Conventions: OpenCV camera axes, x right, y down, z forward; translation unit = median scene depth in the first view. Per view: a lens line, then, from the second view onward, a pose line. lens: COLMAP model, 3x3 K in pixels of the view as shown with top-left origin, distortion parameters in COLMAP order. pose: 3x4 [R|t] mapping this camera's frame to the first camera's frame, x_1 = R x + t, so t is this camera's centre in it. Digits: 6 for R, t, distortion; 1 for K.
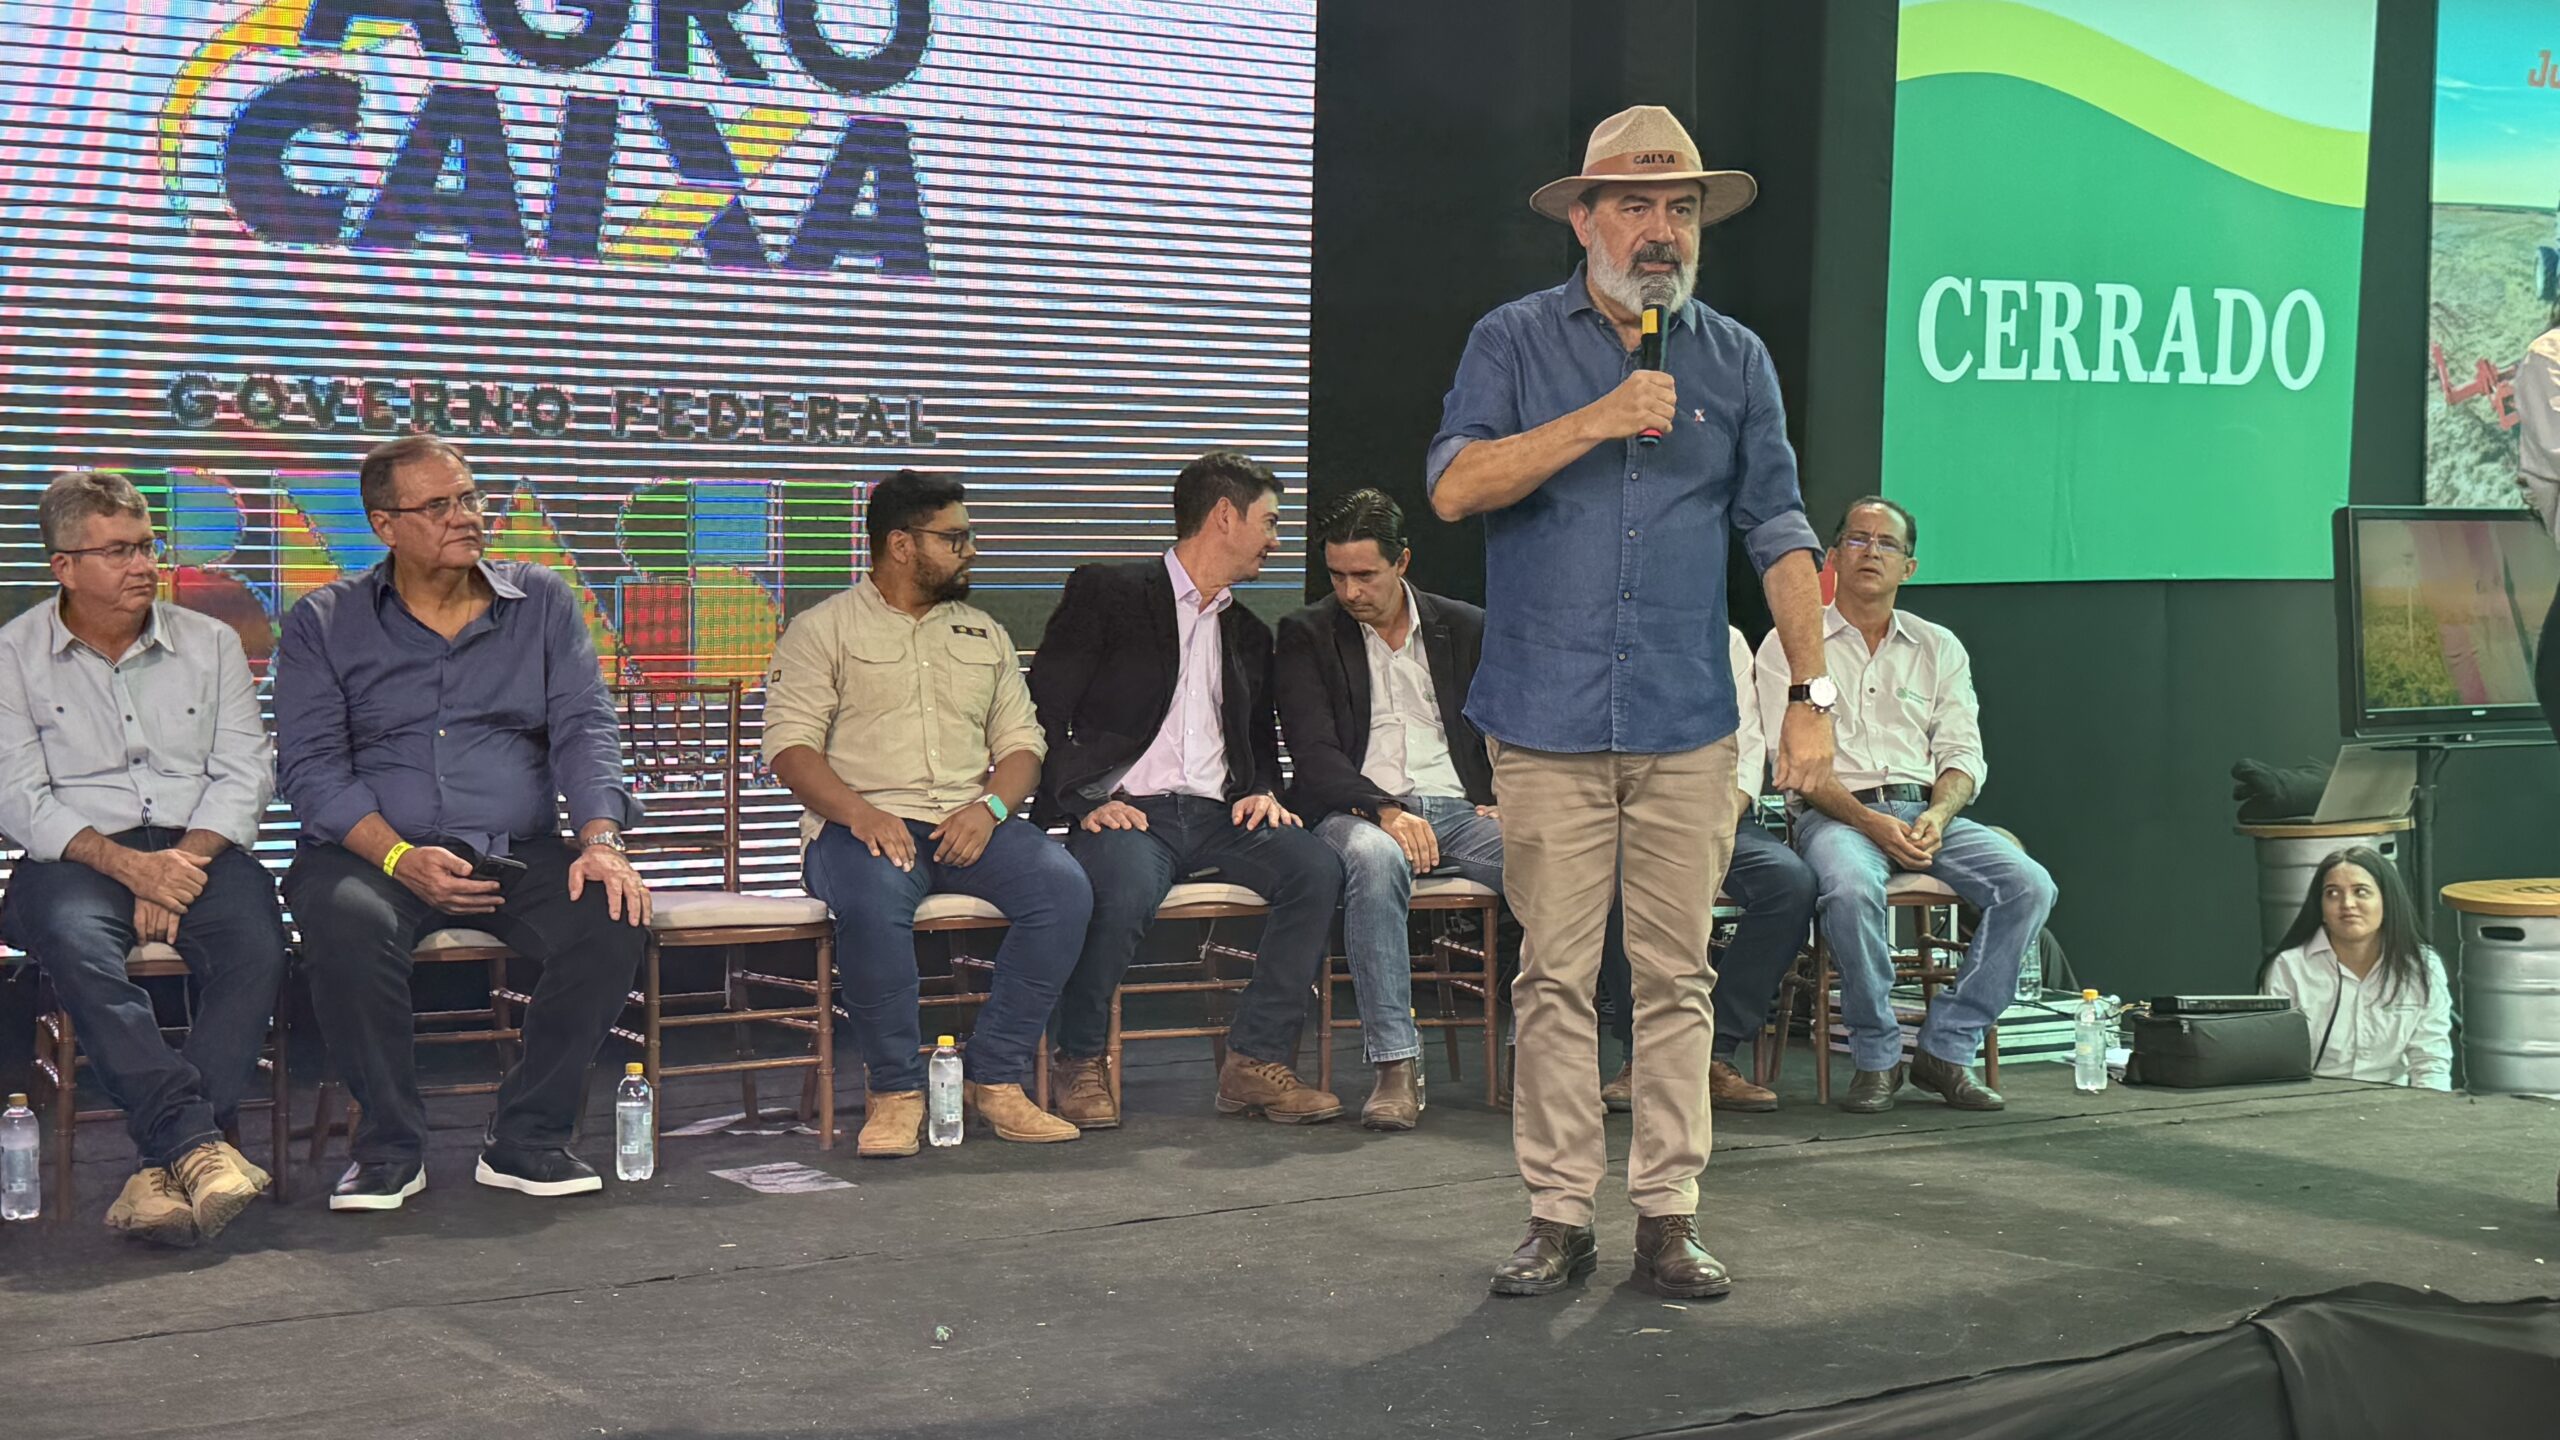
lens RADIAL K [[3466.7, 0, 1280.0], [0, 3466.7, 720.0], [0, 0, 1]] dist [0.130157, -0.036625]
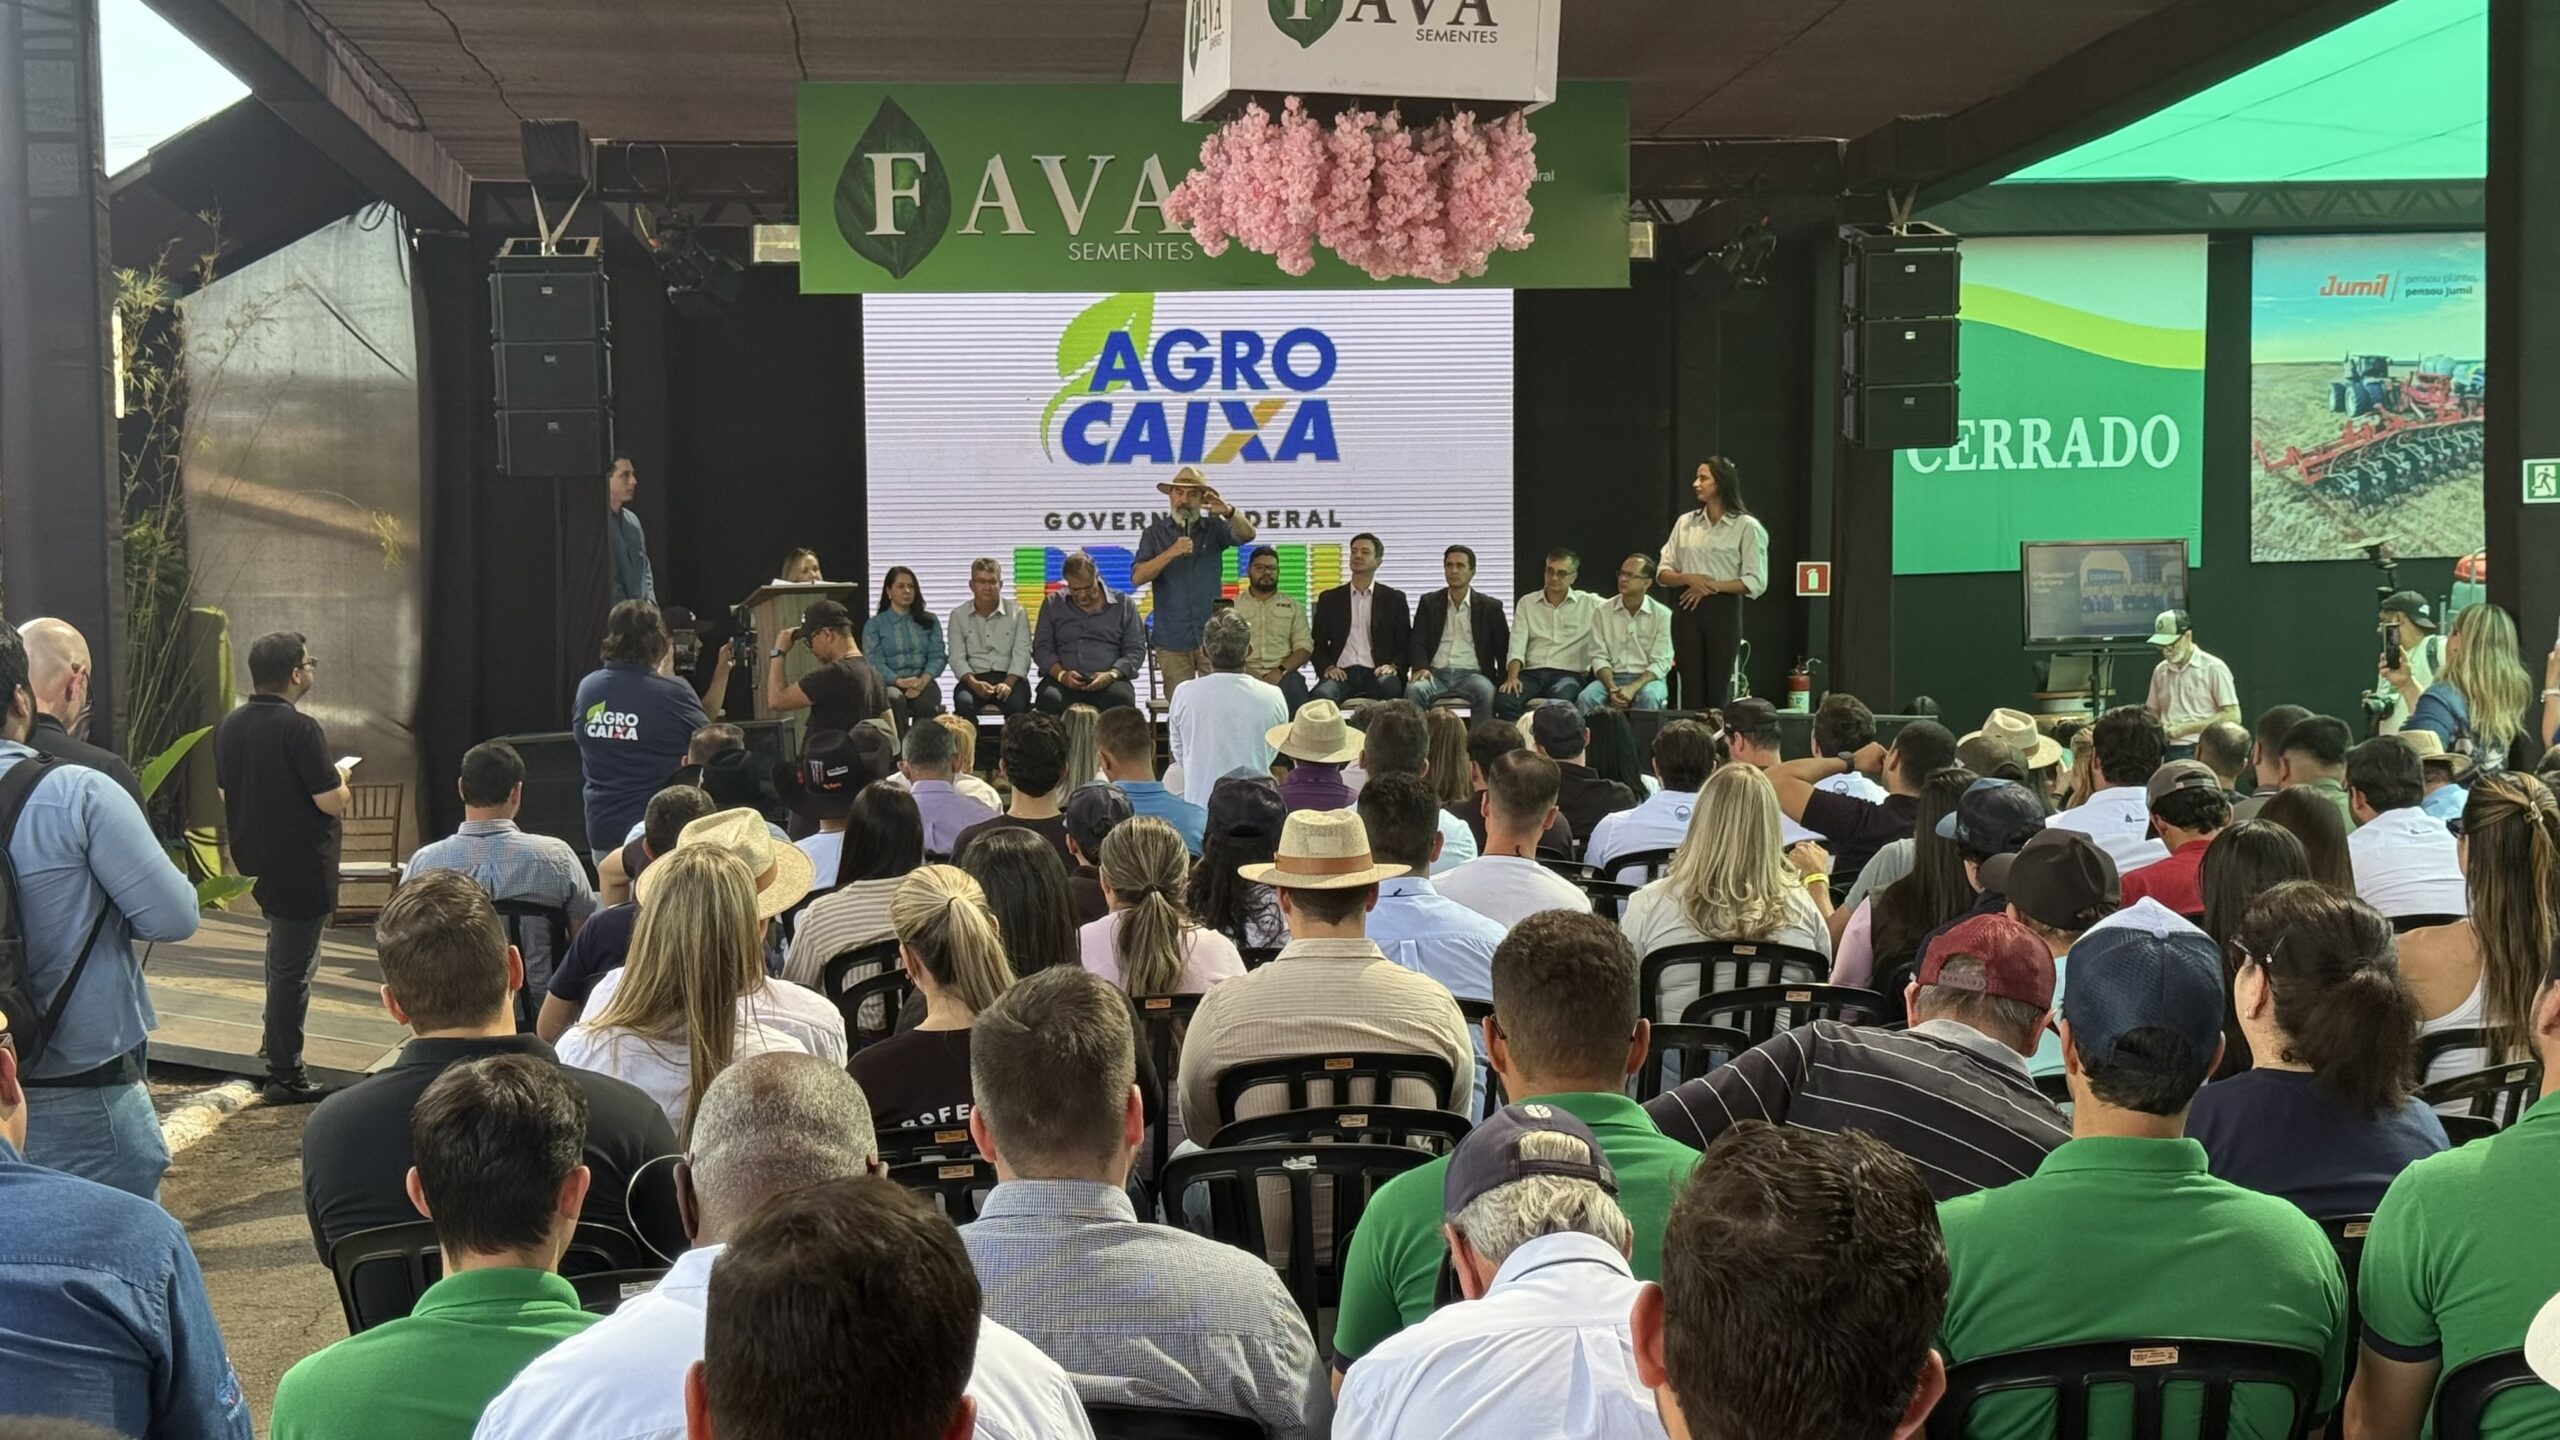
lens RADIAL K [[3954.6, 0, 1280.0], [0, 3954.6, 720.0], [0, 0, 1]] dist [0.282440, -0.145123]
pose [[0.905981, 0.014396, -0.423072, 0.816494], [-0.006186, 0.999765, 0.020773, -0.000185], [0.423272, -0.016203, 0.905858, -1.220466]]
